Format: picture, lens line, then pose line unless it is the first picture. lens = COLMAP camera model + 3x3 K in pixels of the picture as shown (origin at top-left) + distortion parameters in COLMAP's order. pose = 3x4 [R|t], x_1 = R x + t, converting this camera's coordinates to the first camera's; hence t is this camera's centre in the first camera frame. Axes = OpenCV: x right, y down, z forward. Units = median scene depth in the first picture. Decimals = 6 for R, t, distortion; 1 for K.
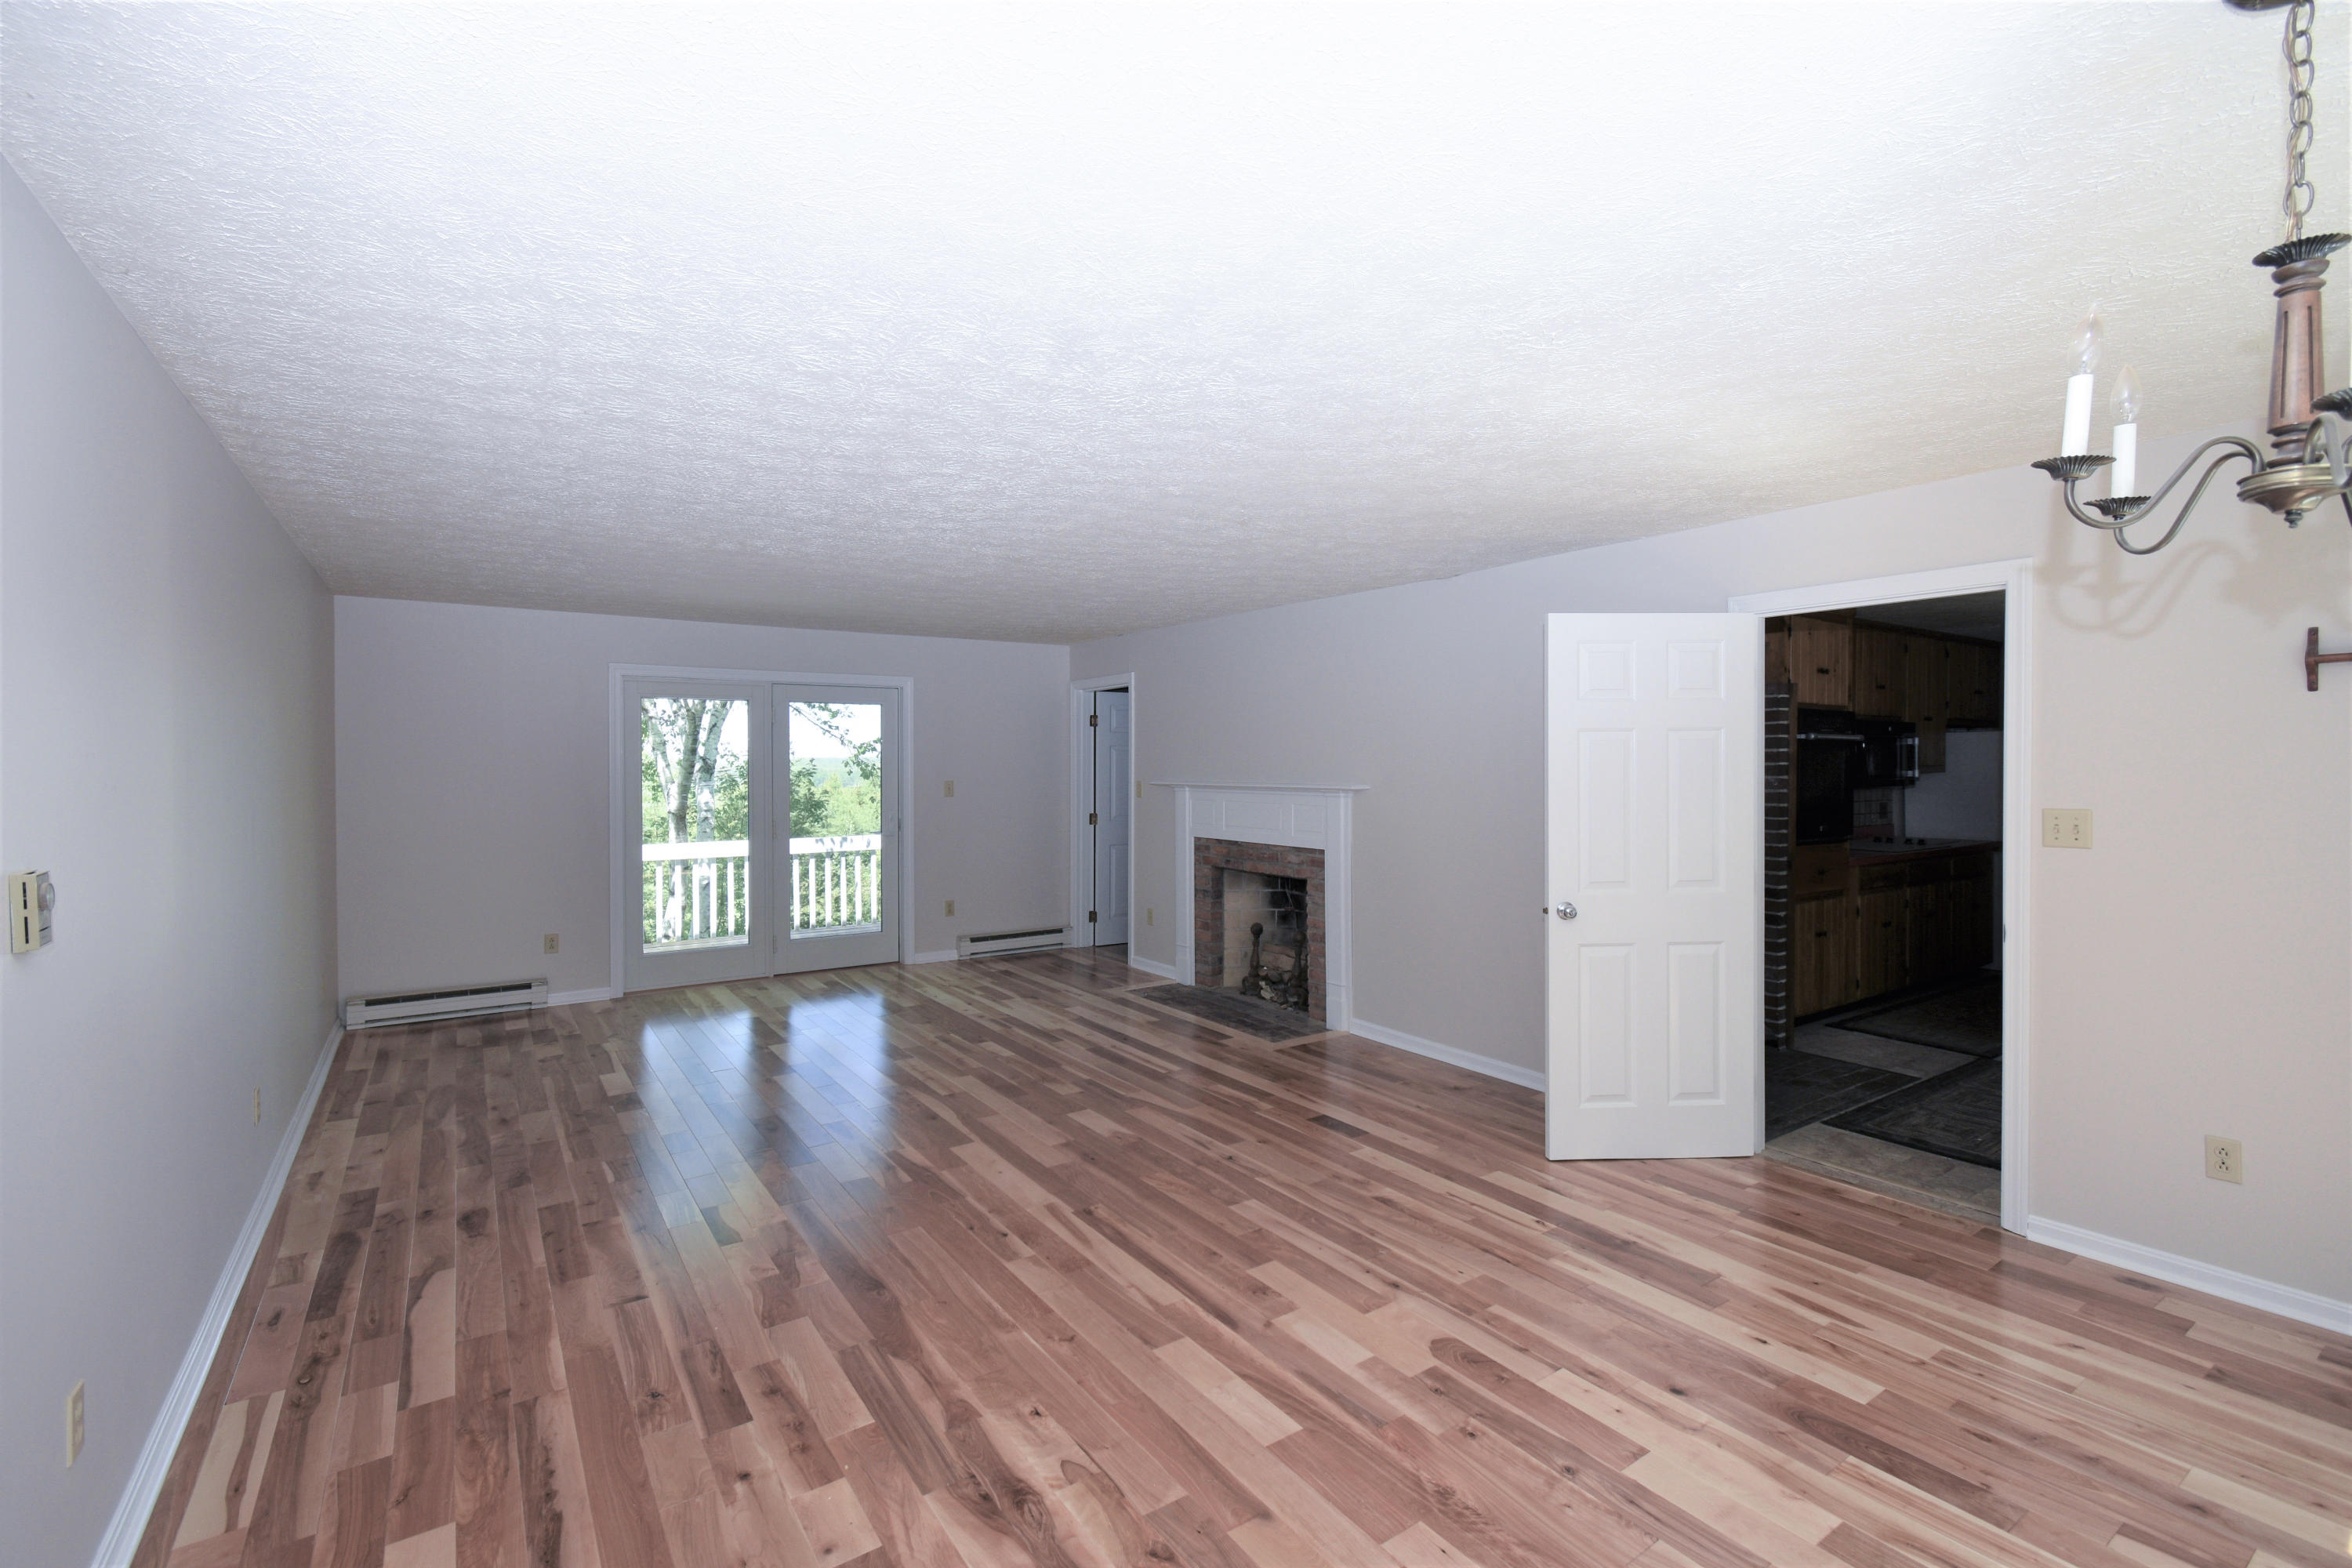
lens RADIAL K [[1037.6, 0, 1169.3], [0, 1037.6, 771.4], [0, 0, 1]] dist [-0.000096, -0.000038]
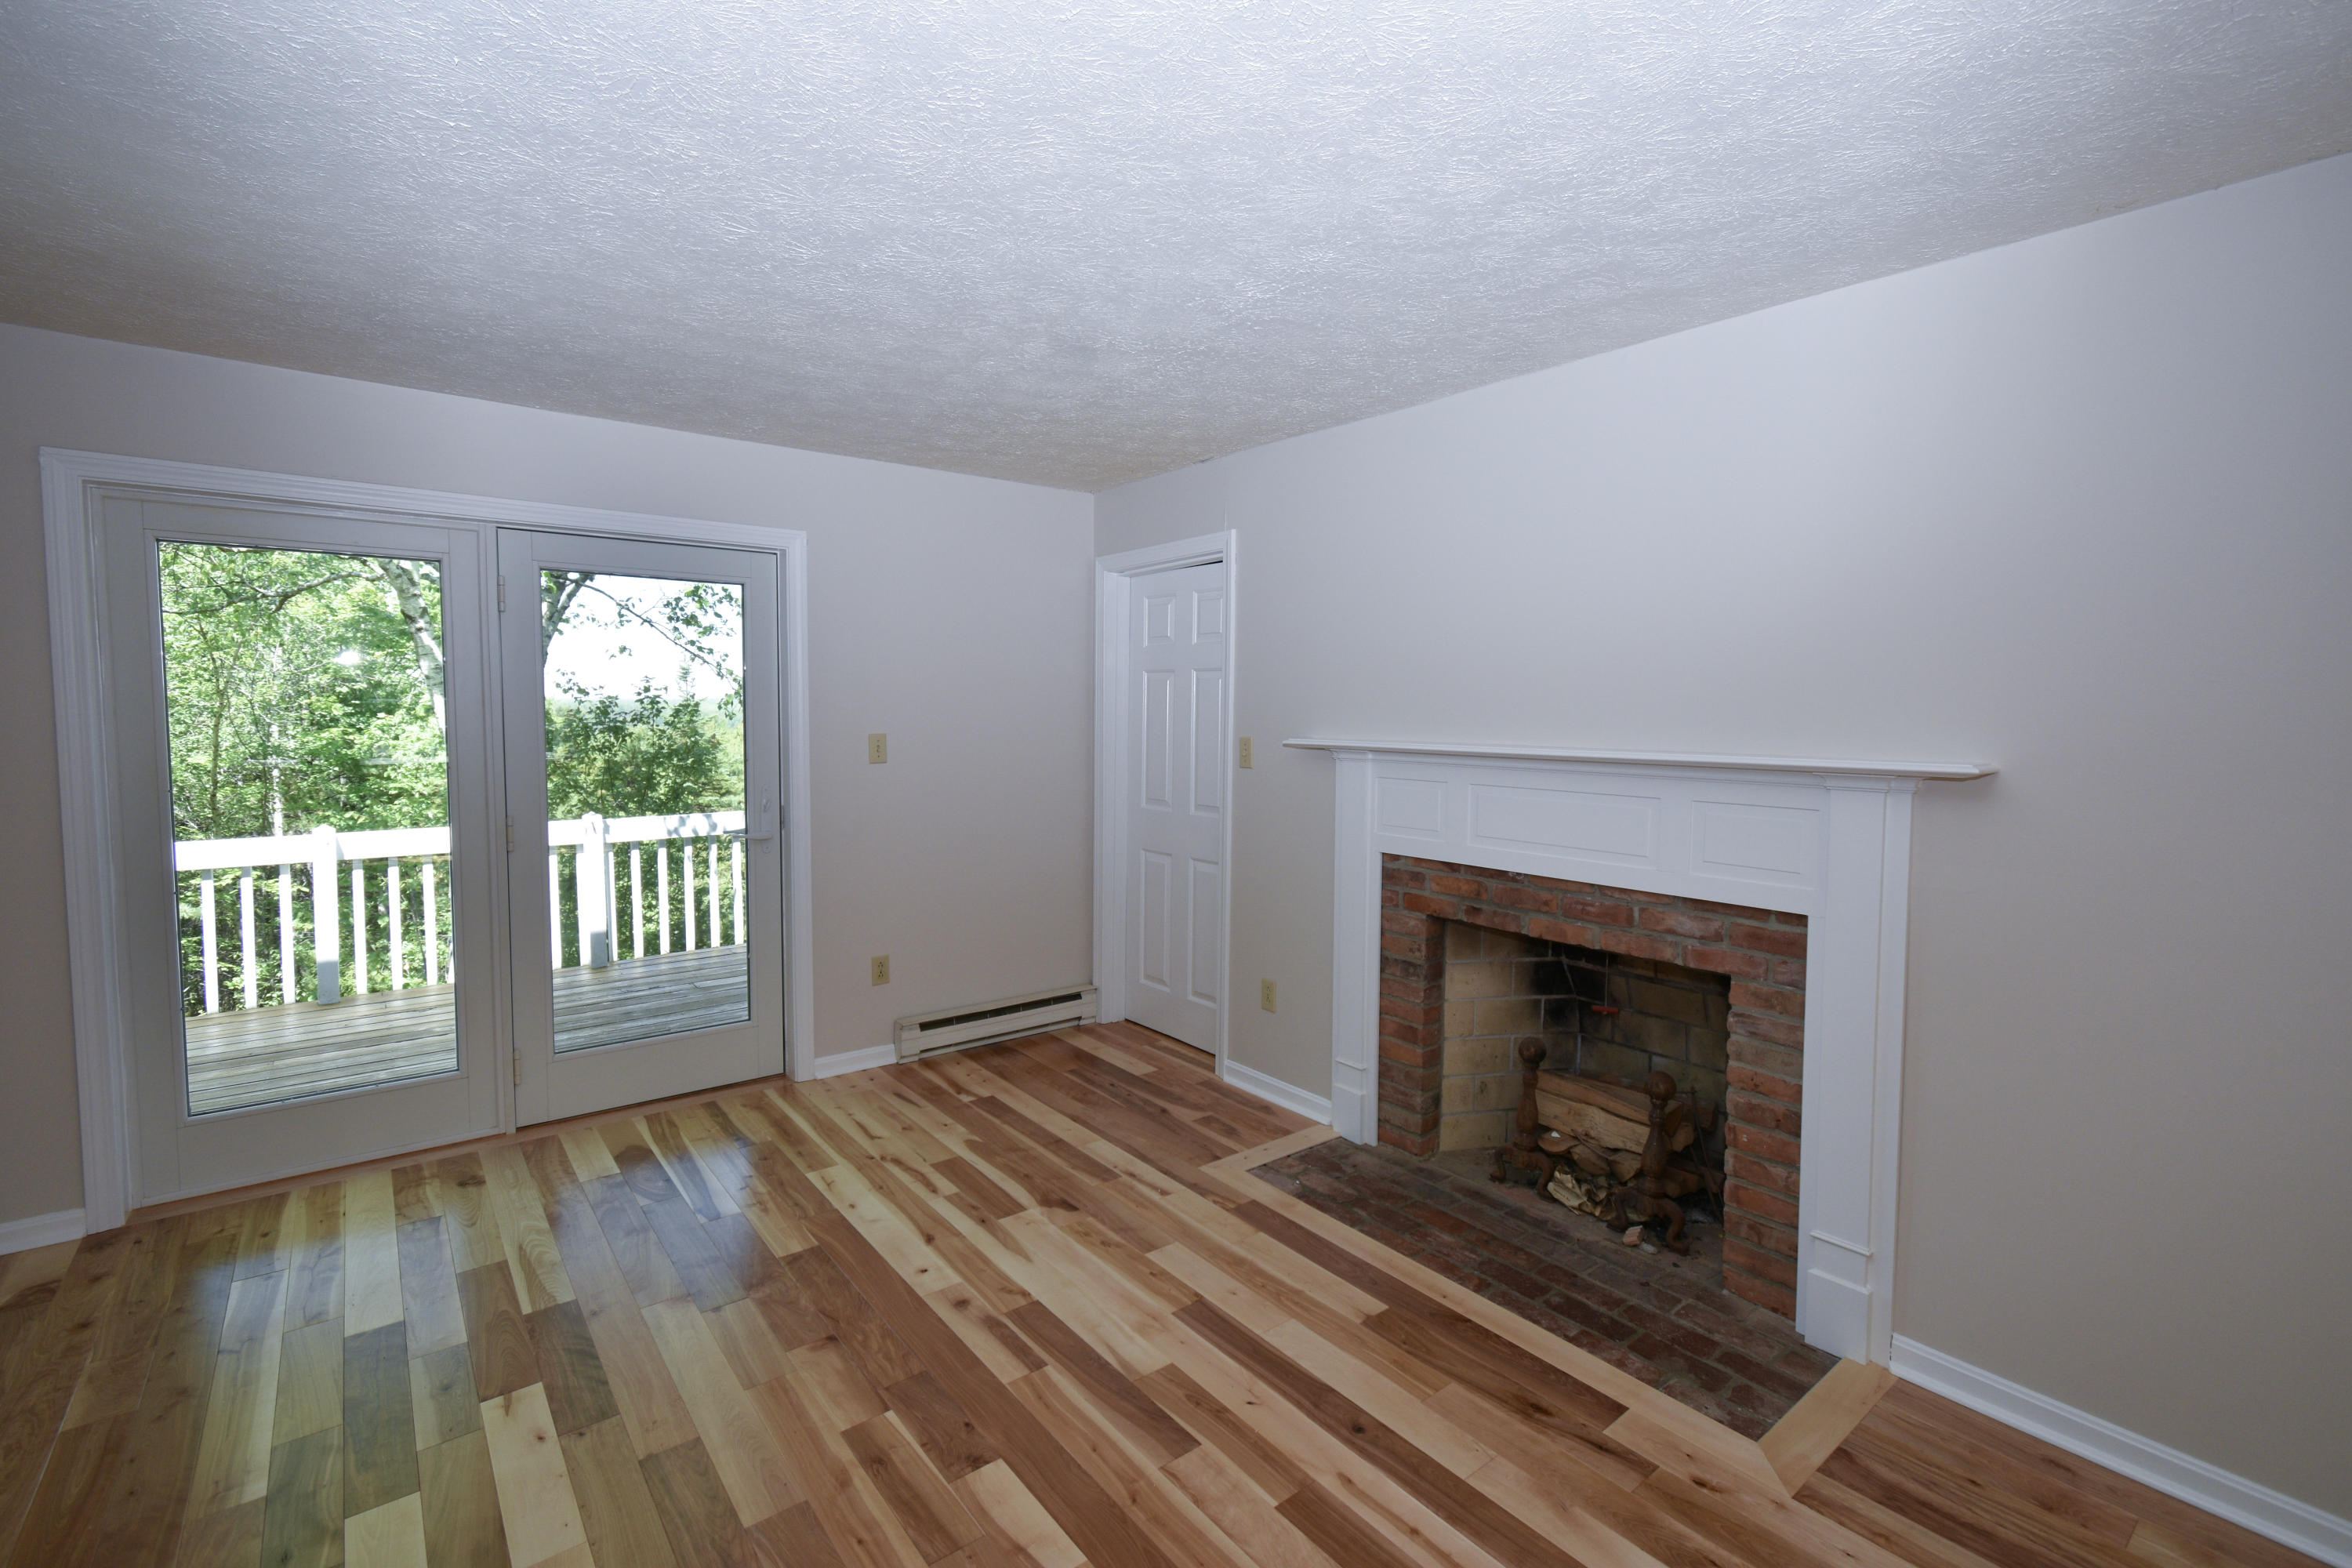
lens RADIAL K [[1037.6, 0, 1169.3], [0, 1037.6, 771.4], [0, 0, 1]] dist [-0.000096, -0.000038]
pose [[0.997651, 0.005014, 0.068315, -0.112604], [-0.008604, 0.998591, 0.052360, -0.000848], [-0.067957, -0.052825, 0.996289, 0.520303]]
